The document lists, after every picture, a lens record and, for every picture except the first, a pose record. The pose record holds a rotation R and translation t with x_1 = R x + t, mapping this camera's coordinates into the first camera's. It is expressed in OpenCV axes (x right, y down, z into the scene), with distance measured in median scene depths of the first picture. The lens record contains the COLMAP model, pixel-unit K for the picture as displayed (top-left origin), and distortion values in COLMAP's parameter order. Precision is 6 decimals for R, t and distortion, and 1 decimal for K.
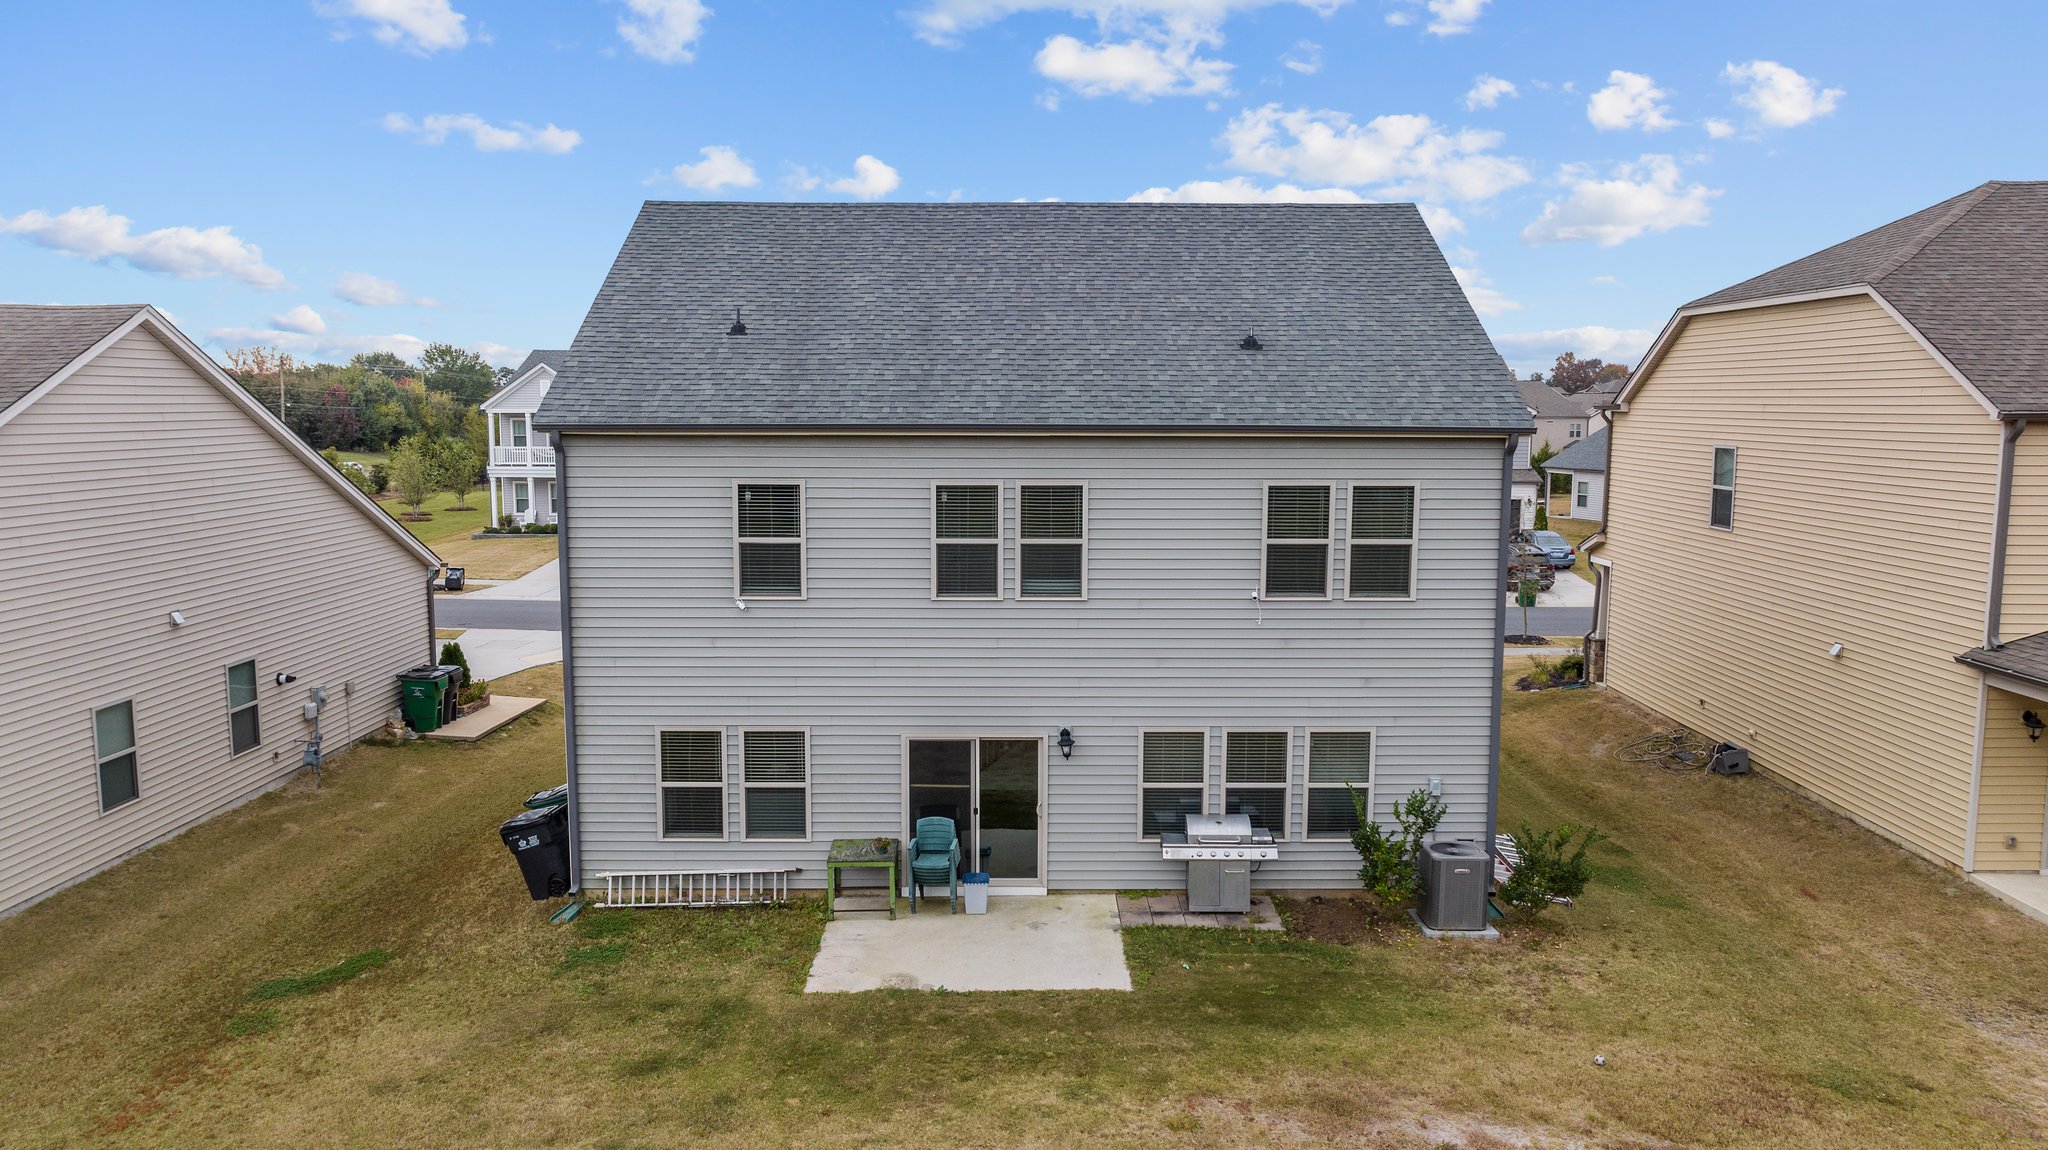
lens RADIAL K [[1447.1, 0, 1024.0], [0, 1447.1, 575.0], [0, 0, 1]] dist [-0.016261, 0.002085]
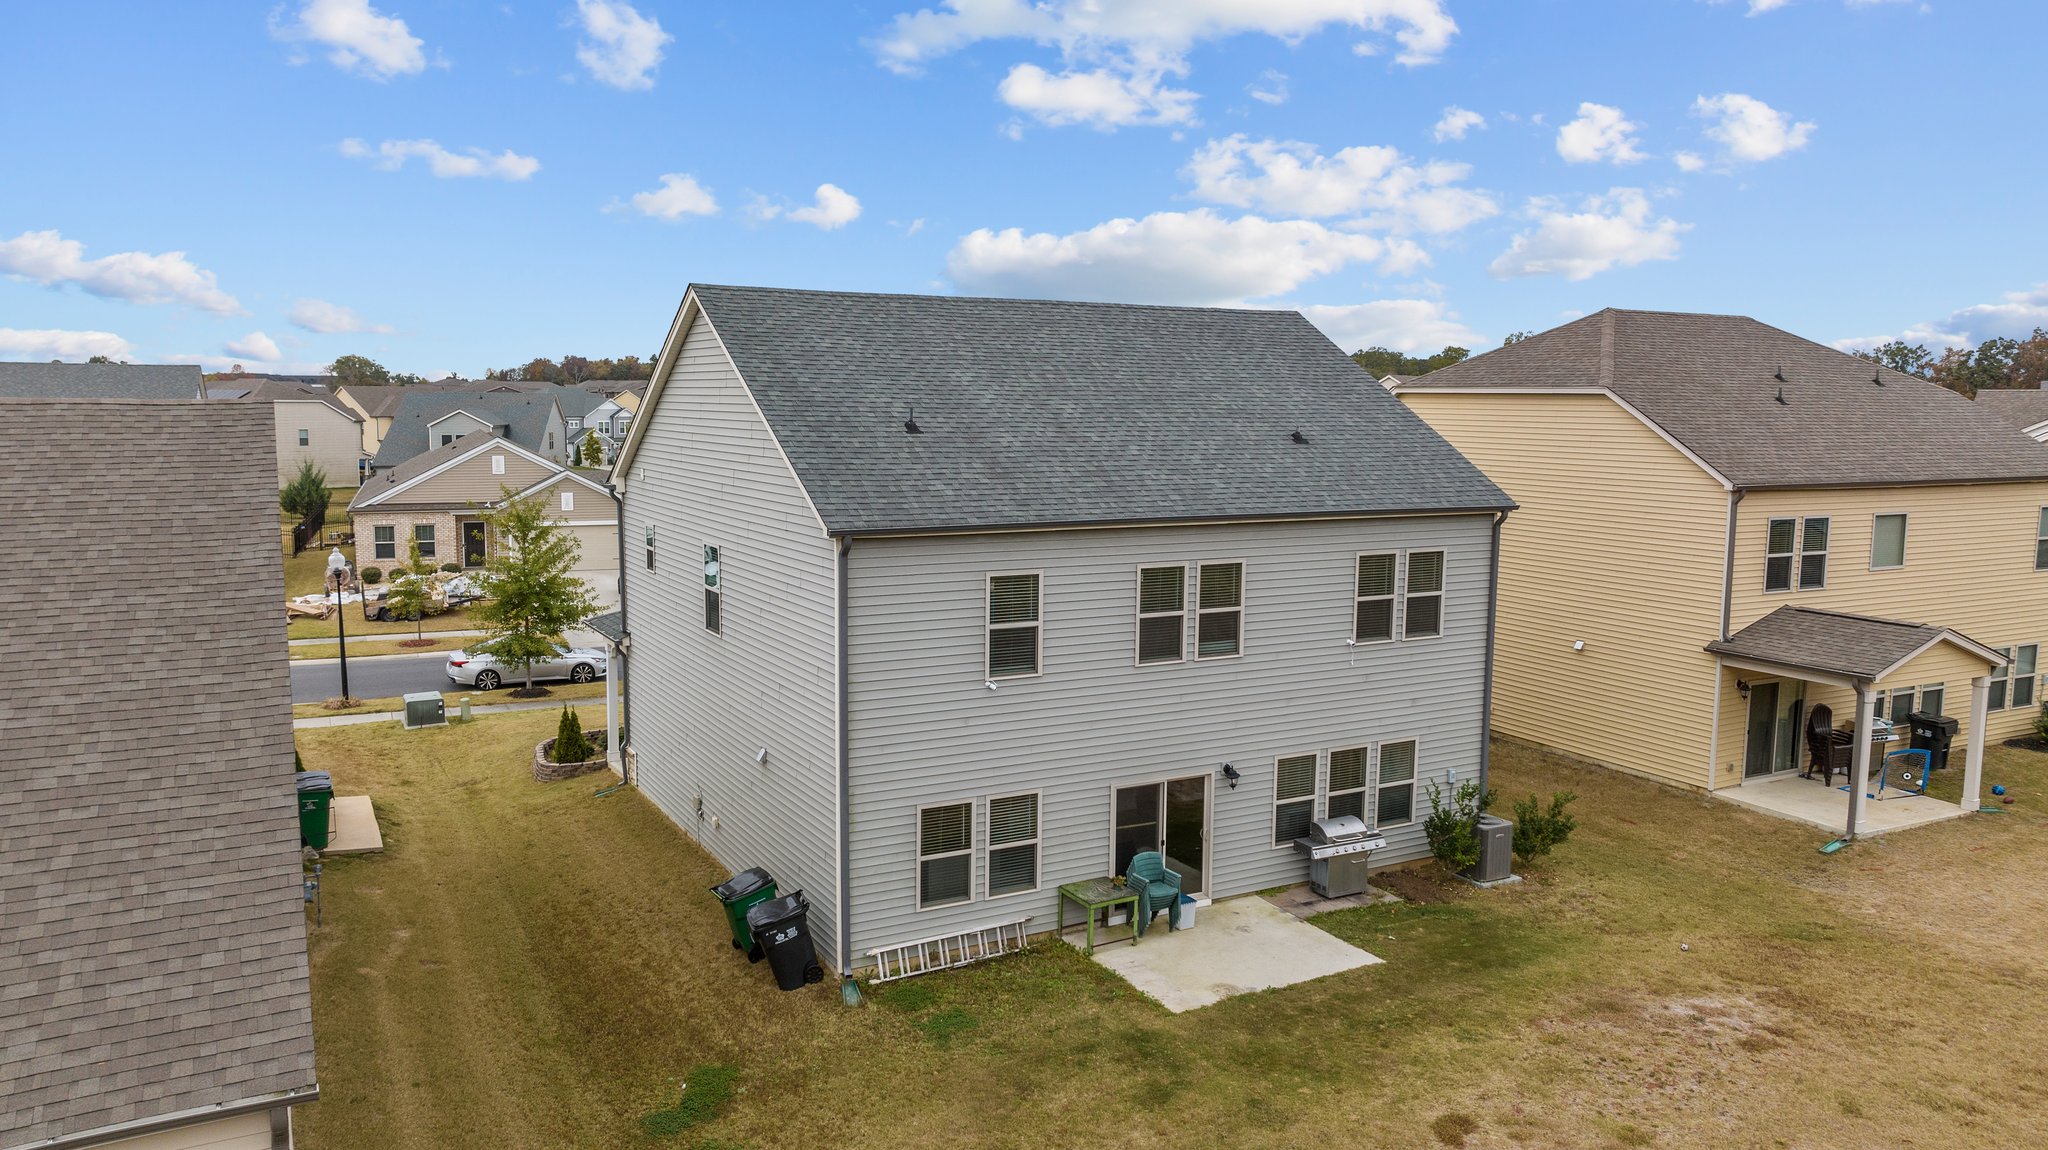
lens RADIAL K [[1464.1, 0, 1024.0], [0, 1464.1, 575.0], [0, 0, 1]] dist [-0.021716, -0.003052]
pose [[0.877653, -0.052234, 0.476441, -0.698605], [0.050630, 0.998586, 0.016212, -0.080139], [-0.476614, 0.009894, 0.879057, 0.009235]]
